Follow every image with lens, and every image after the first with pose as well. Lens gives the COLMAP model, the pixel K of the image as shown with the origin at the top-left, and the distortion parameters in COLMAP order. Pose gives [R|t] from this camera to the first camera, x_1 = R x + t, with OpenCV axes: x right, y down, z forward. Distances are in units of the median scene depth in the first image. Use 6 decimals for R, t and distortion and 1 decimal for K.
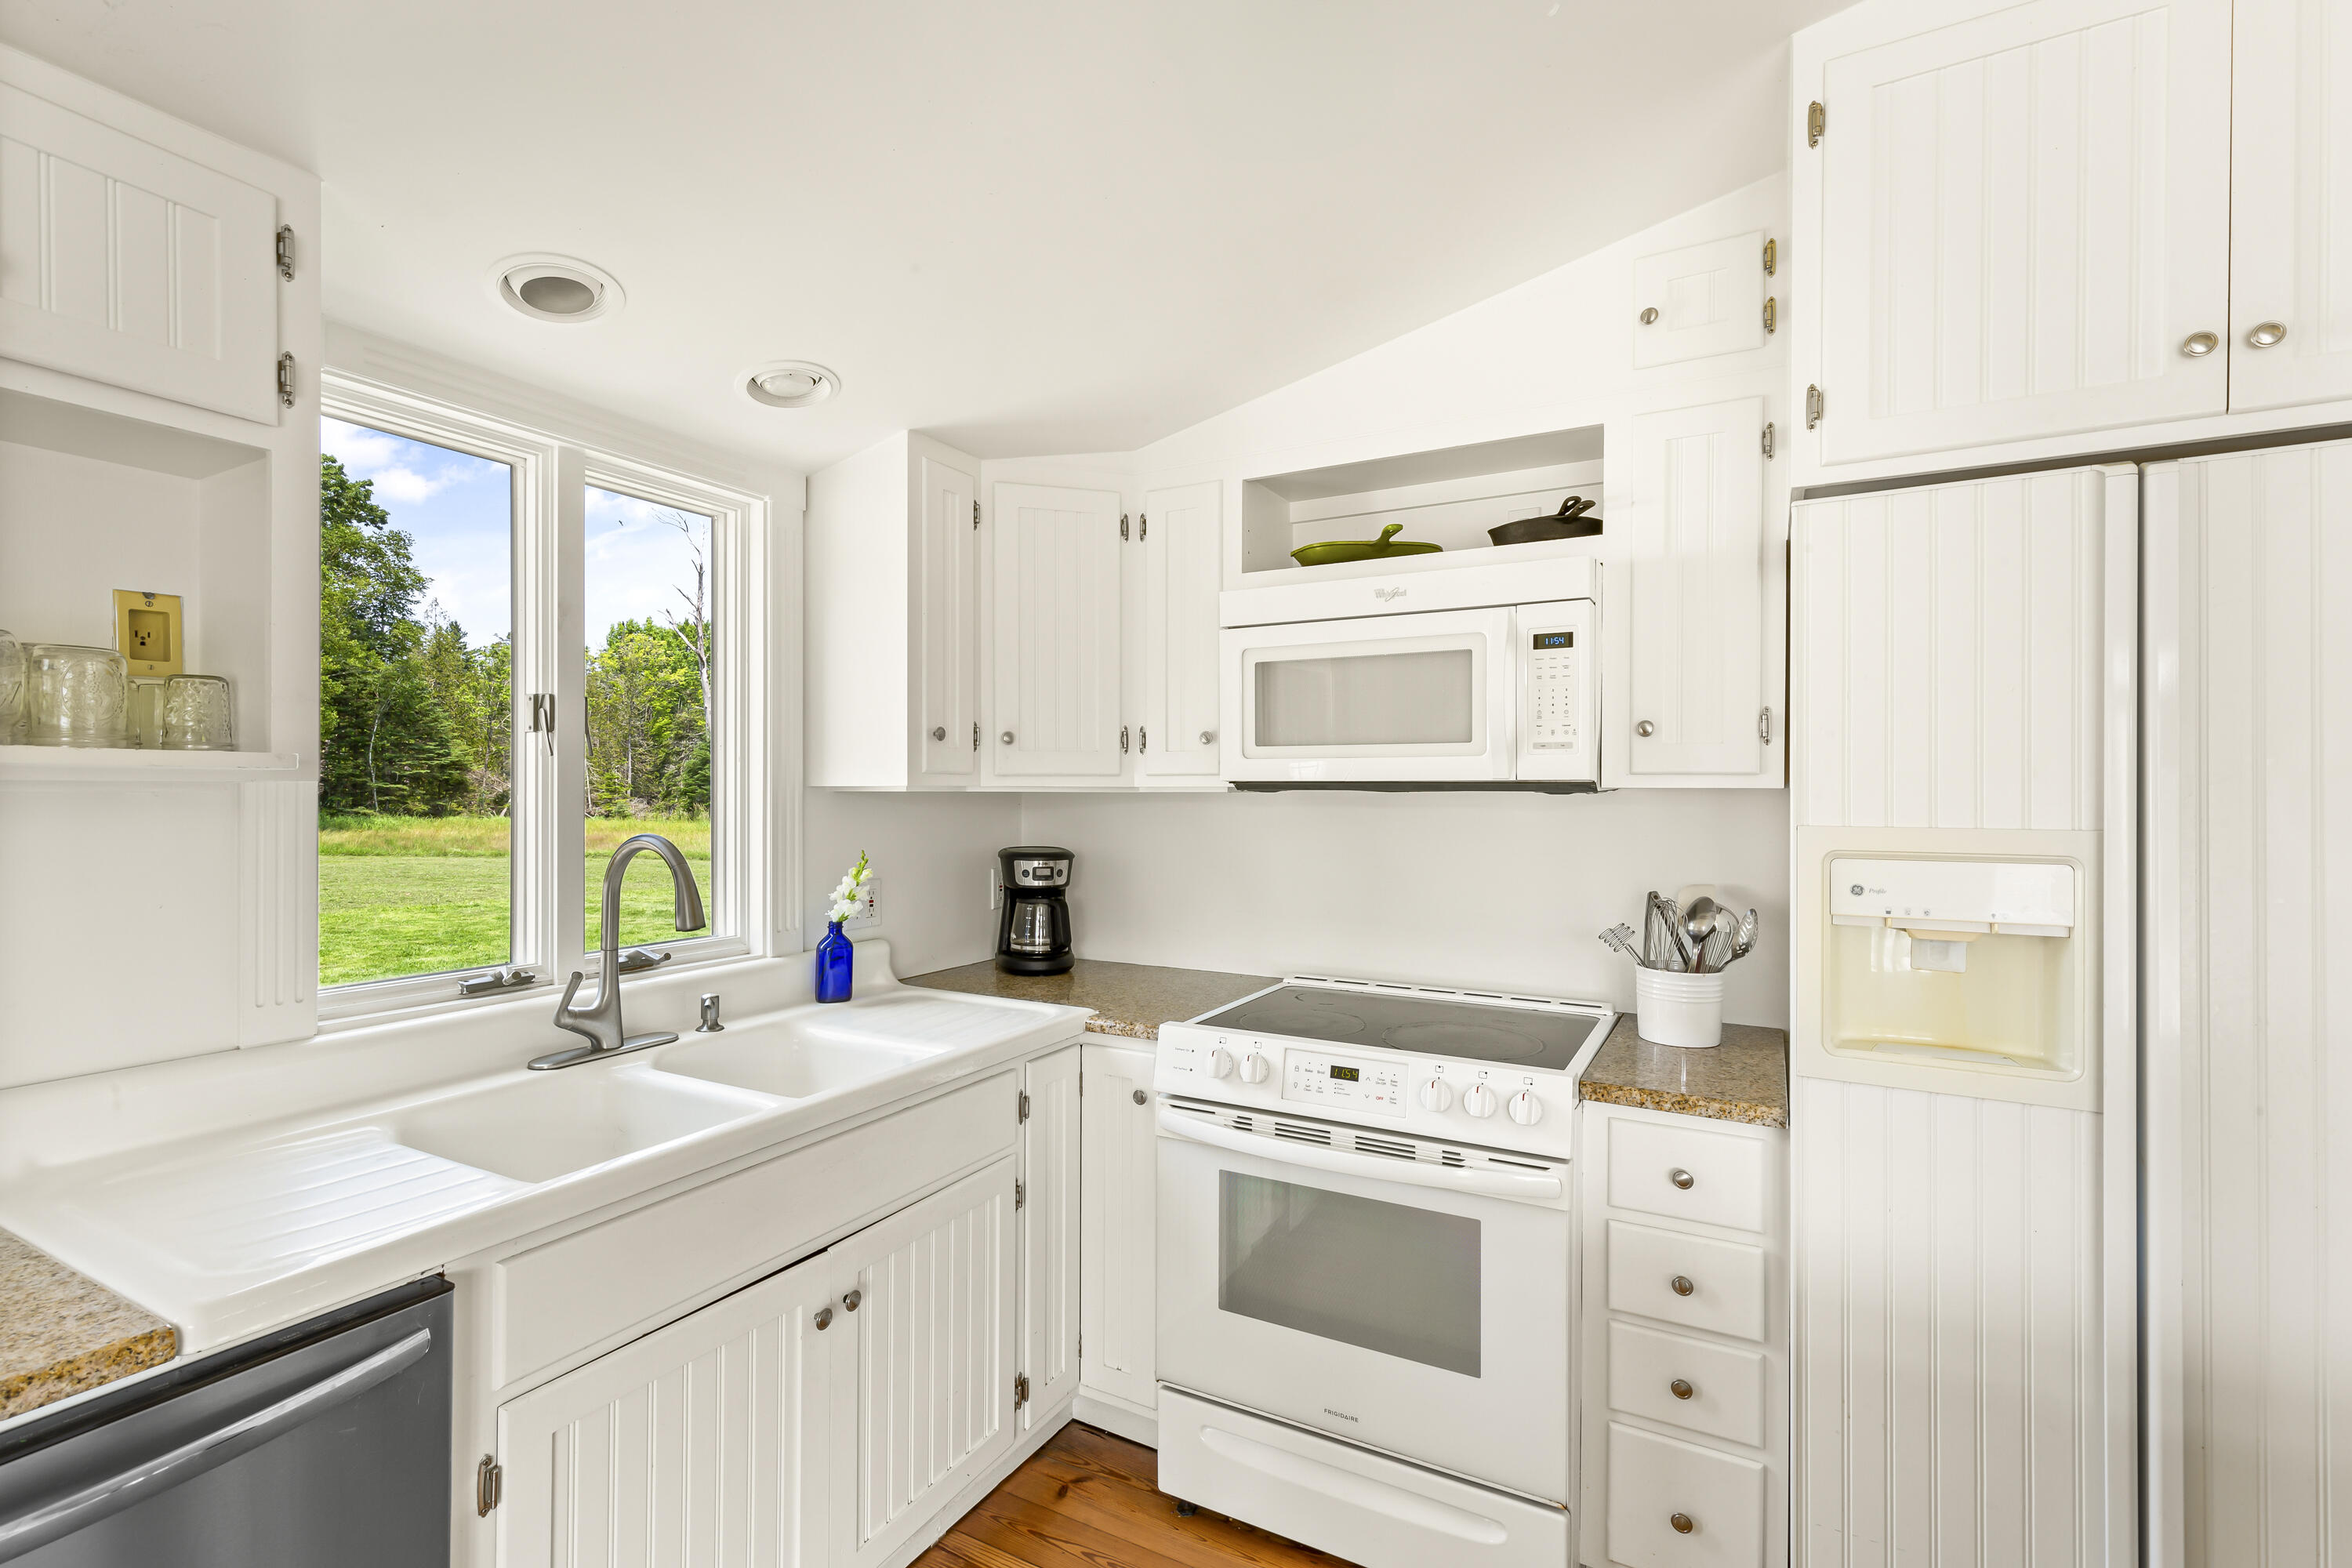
lens RADIAL K [[1102.0, 0, 1168.4], [0, 1102.0, 790.3], [0, 0, 1]] dist [0.014337, -0.001490]
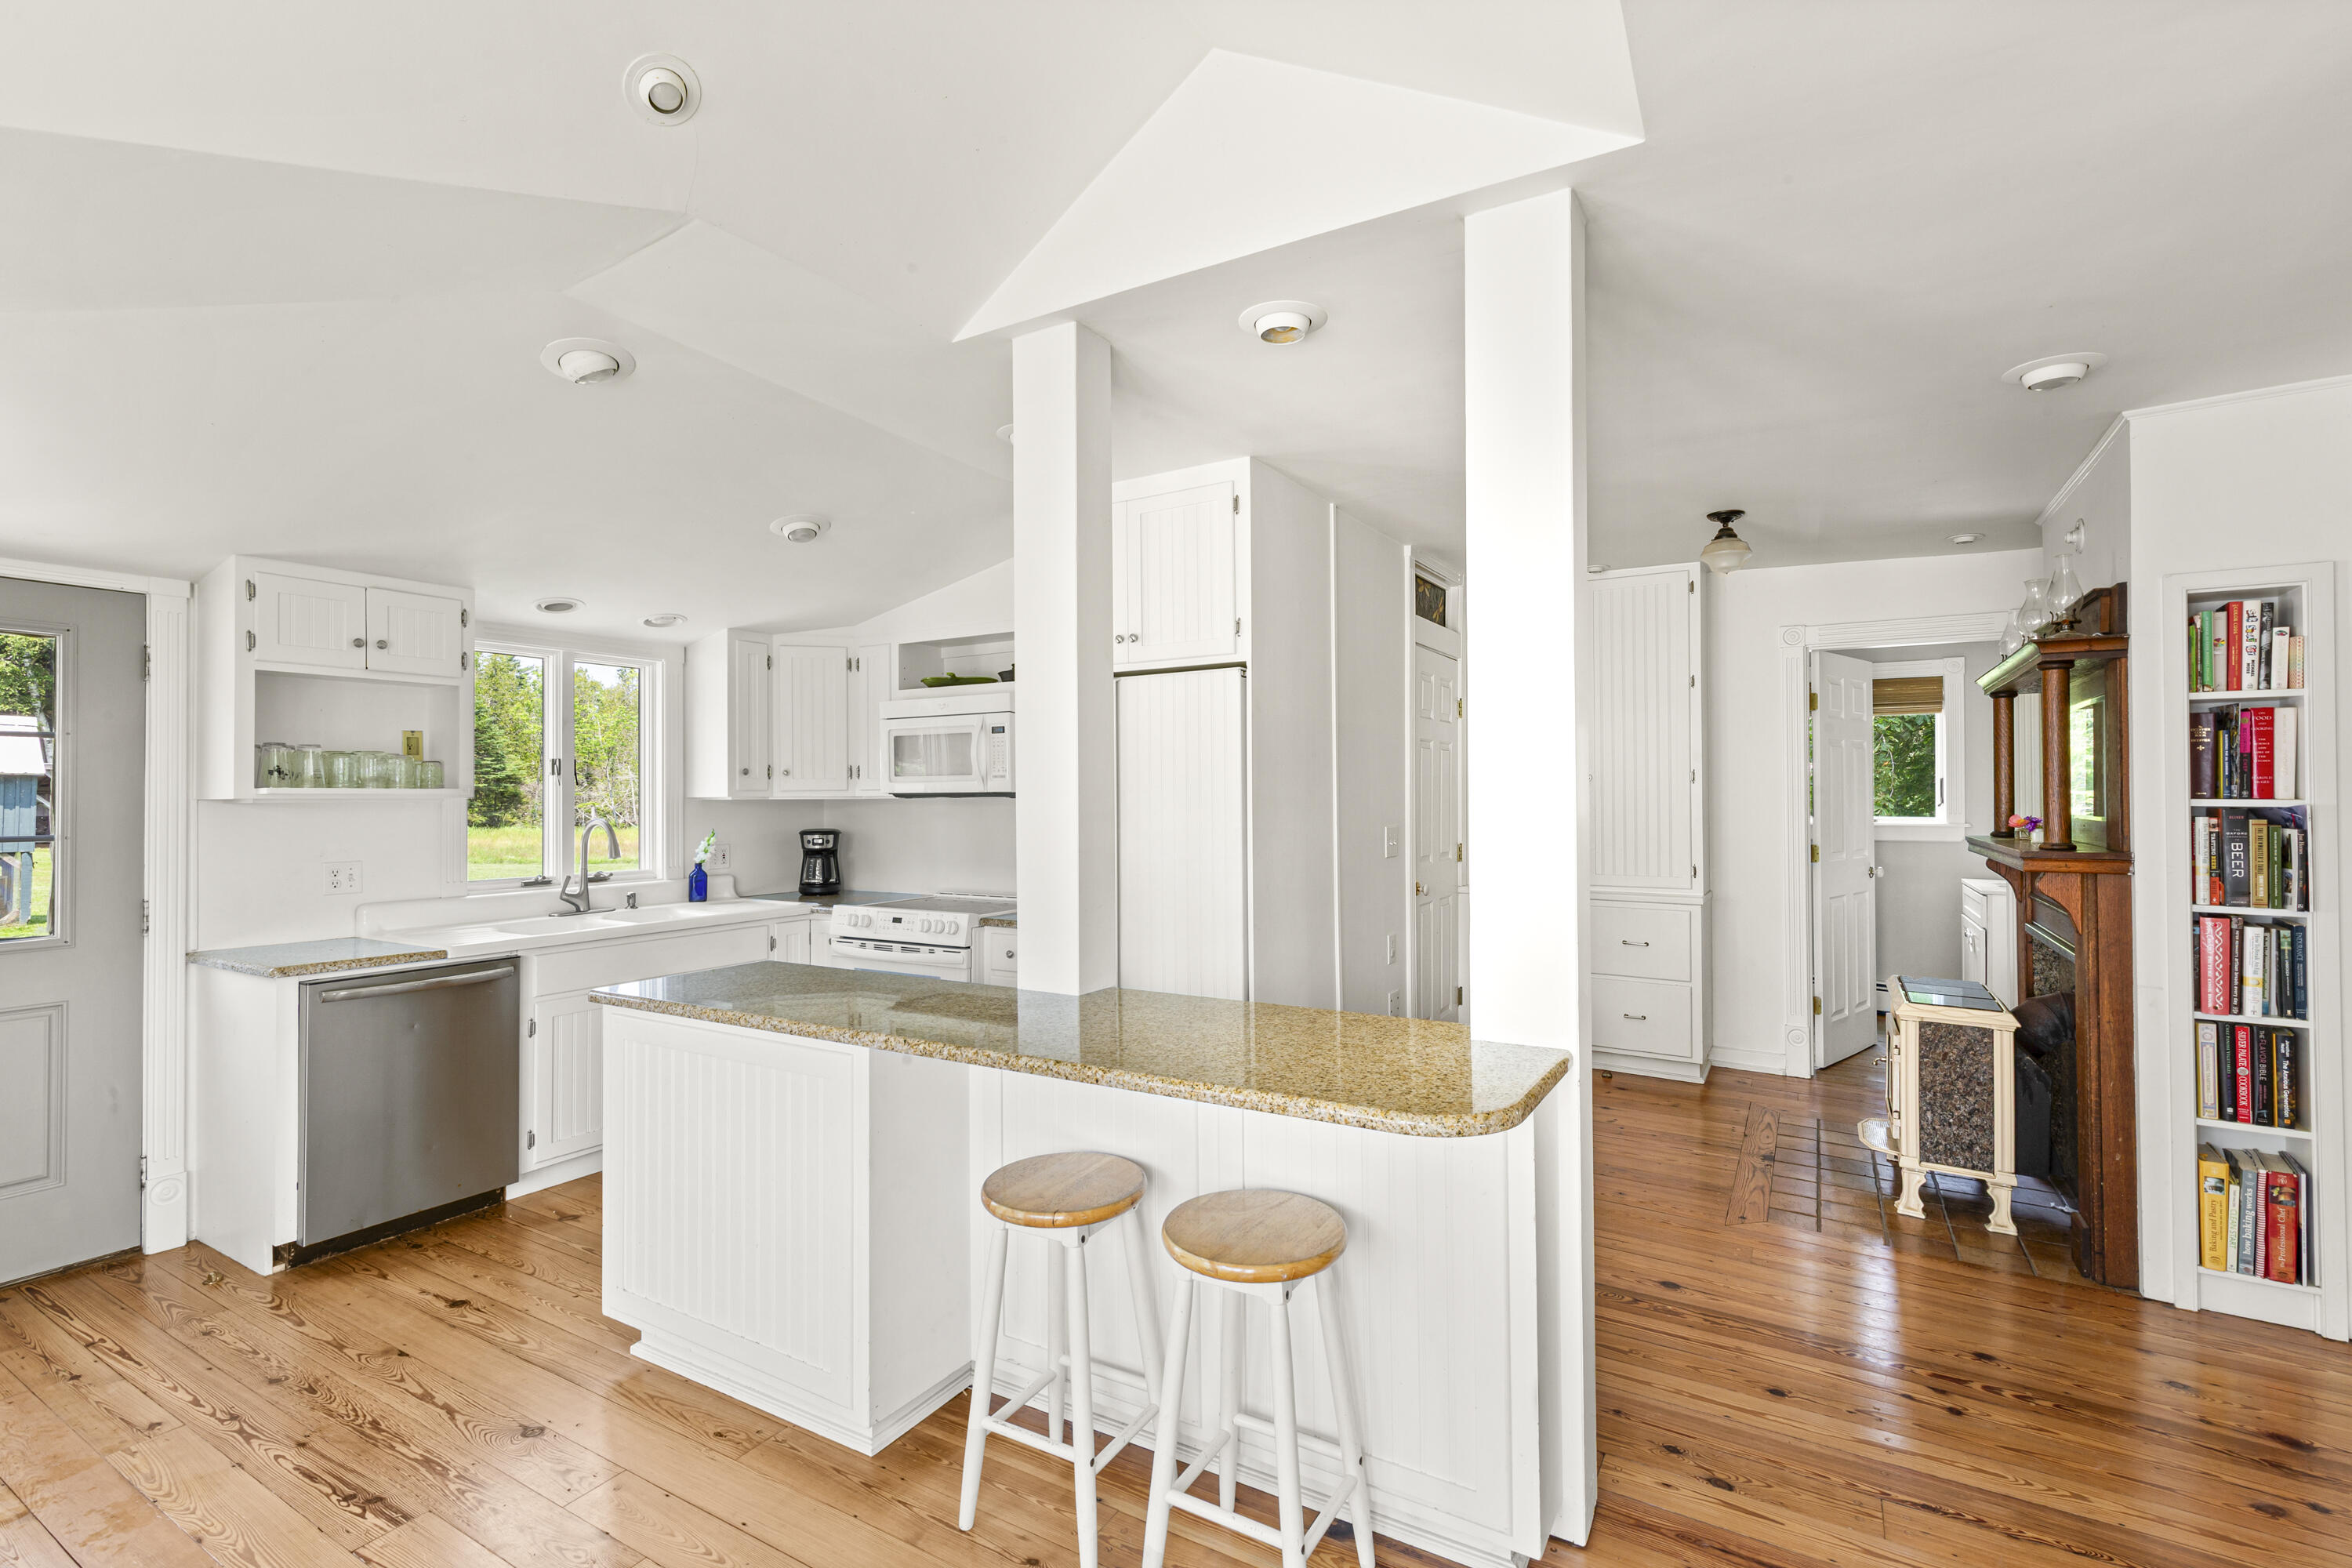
lens RADIAL K [[1102.0, 0, 1170.9], [0, 1102.0, 780.2], [0, 0, 1]] dist [0.014337, -0.001490]
pose [[0.999400, -0.010006, -0.033148, 0.662038], [0.009531, 0.999850, -0.014464, 0.002551], [0.033288, 0.014139, 0.999346, -1.053948]]
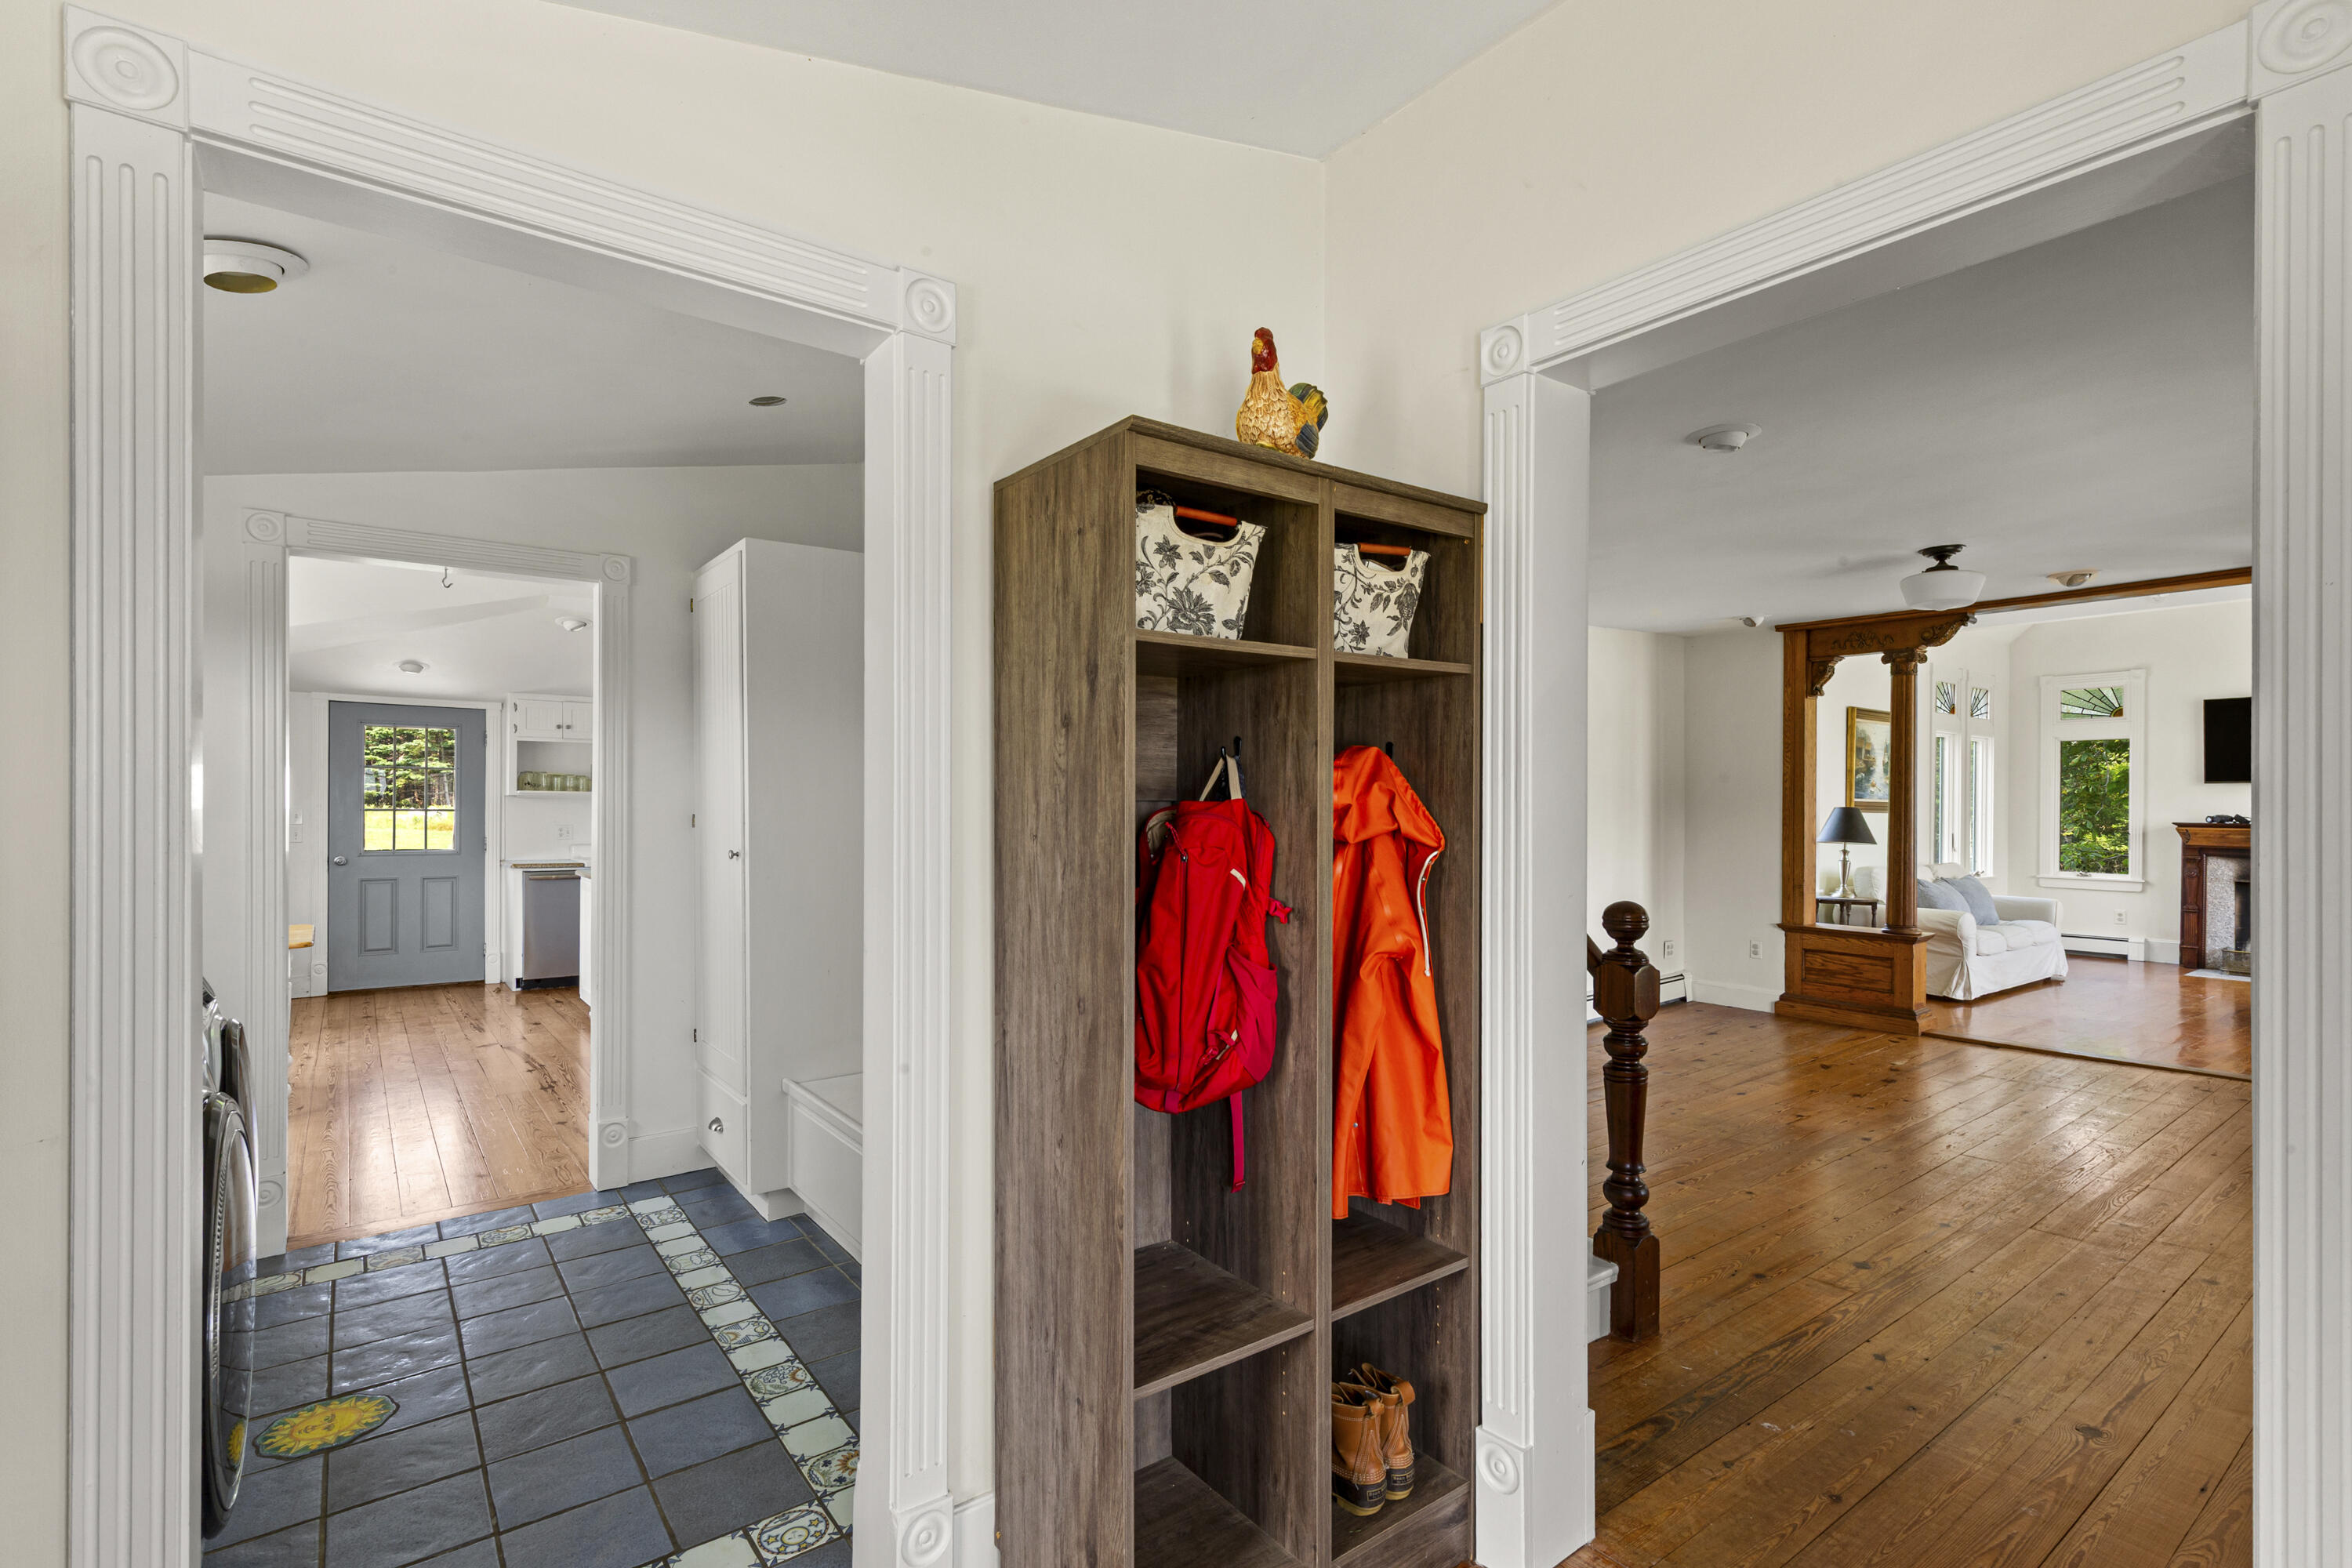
lens RADIAL K [[1102.0, 0, 1178.5], [0, 1102.0, 792.2], [0, 0, 1]] dist [0.014337, -0.001490]
pose [[0.917084, -0.008862, -0.398596, 2.690167], [0.001127, 0.999807, -0.019634, 0.055273], [0.398693, 0.017557, 0.916916, -1.988184]]
